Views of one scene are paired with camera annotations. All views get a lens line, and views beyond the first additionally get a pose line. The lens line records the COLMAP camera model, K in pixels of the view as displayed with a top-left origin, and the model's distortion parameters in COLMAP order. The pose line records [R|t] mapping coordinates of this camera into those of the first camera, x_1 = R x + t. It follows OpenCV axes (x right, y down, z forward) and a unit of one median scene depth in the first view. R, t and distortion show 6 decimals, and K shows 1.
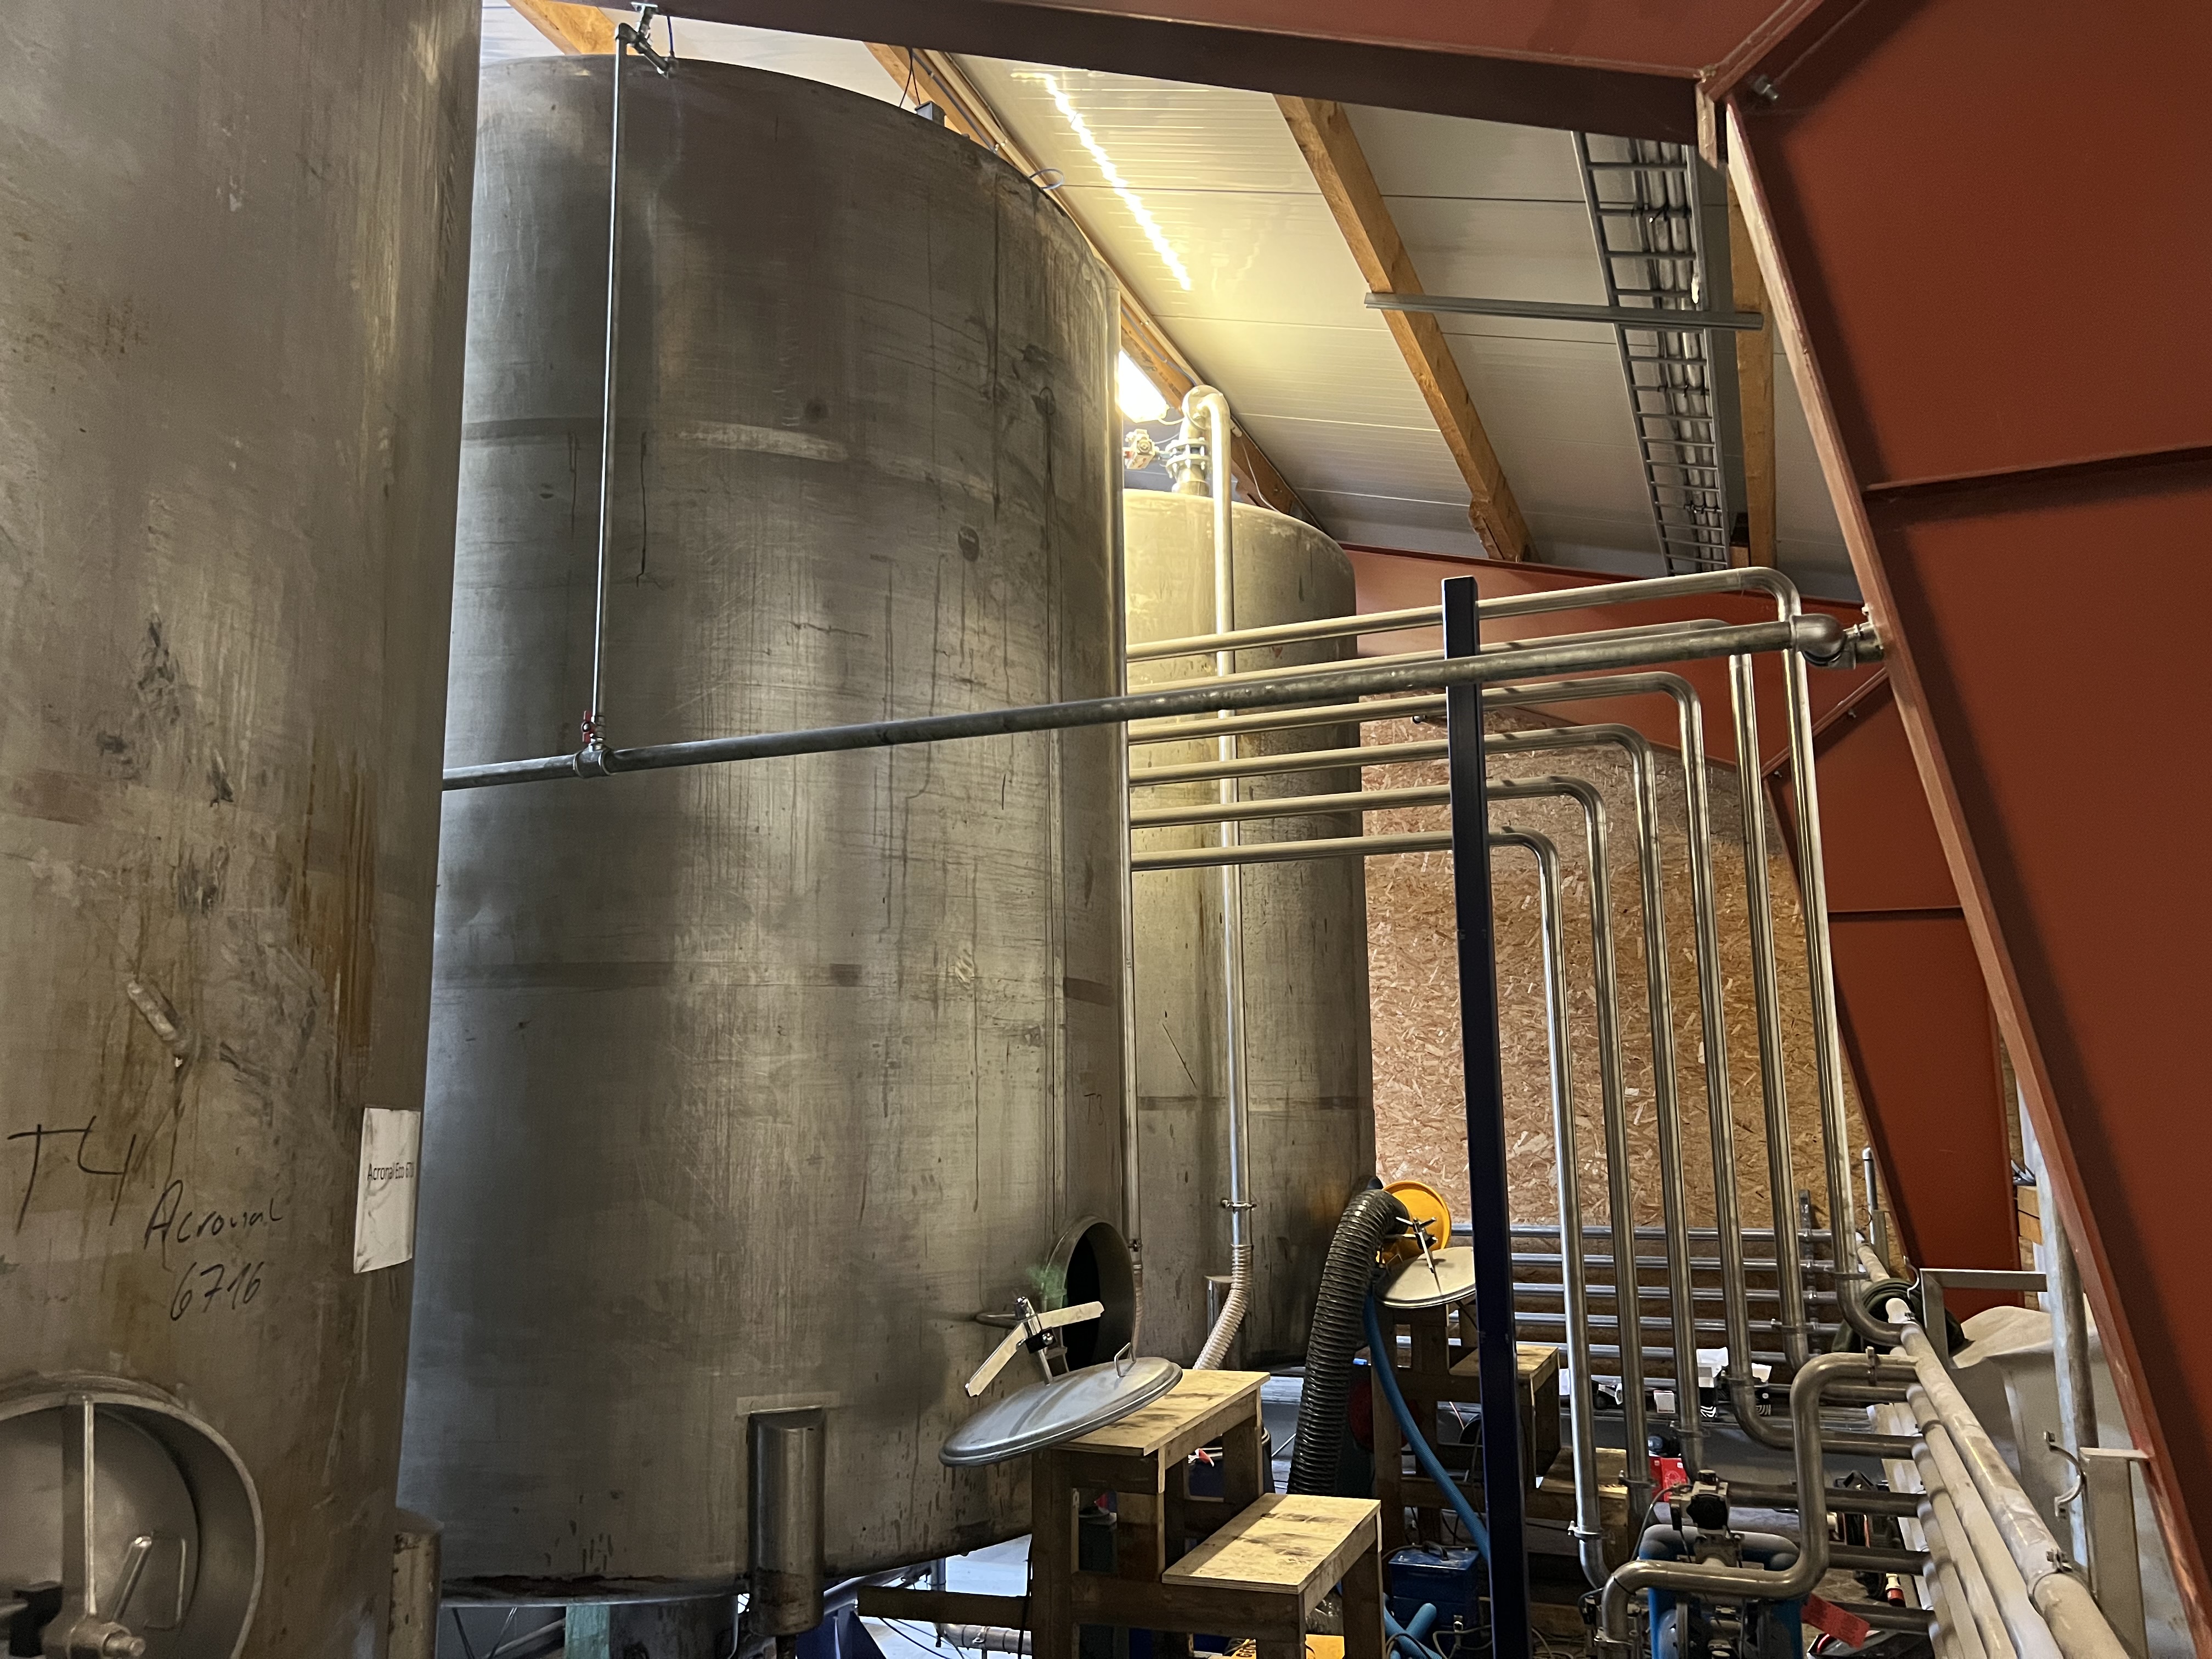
lens RADIAL K [[1677.0, 0, 1106.0], [0, 1677.0, 829.5], [0, 0, 1]] dist [0.052126, -0.054742]
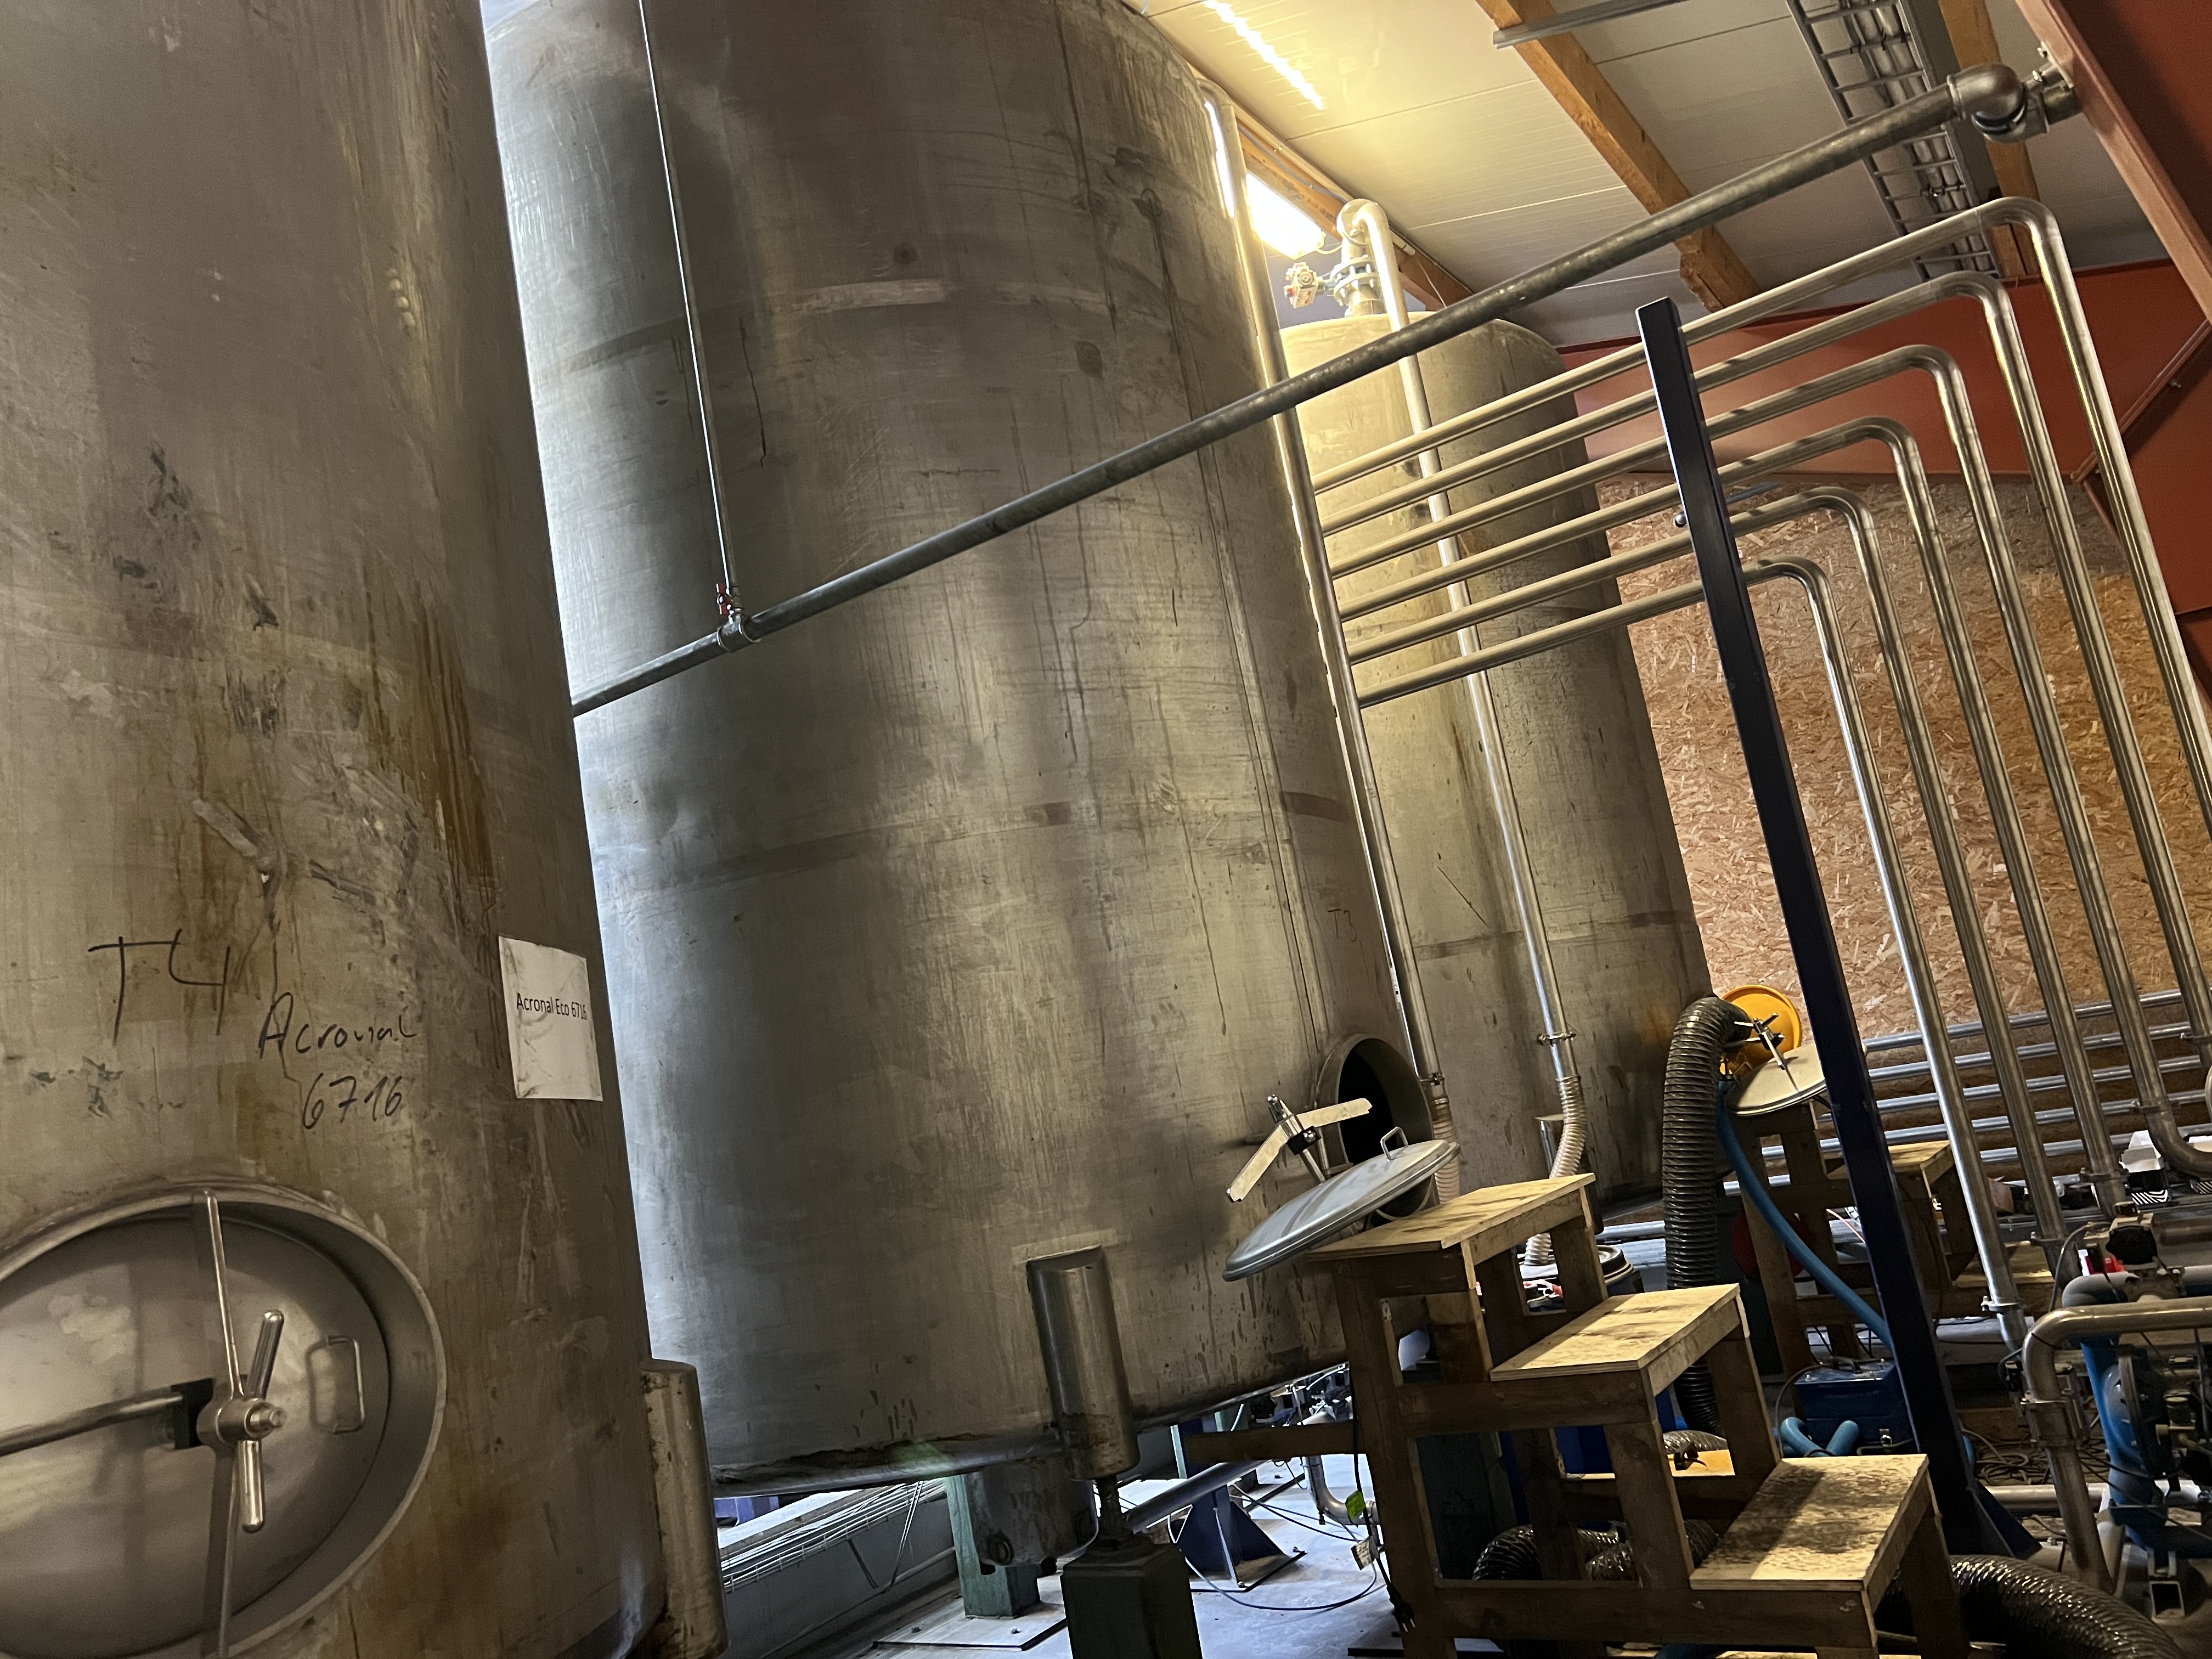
lens RADIAL K [[1677.0, 0, 1106.0], [0, 1677.0, 829.5], [0, 0, 1]] dist [0.052126, -0.054742]
pose [[0.962872, -0.194074, -0.187649, 0.060518], [0.197249, 0.980352, -0.001786, 0.104973], [0.184308, -0.035294, 0.982235, 0.058651]]
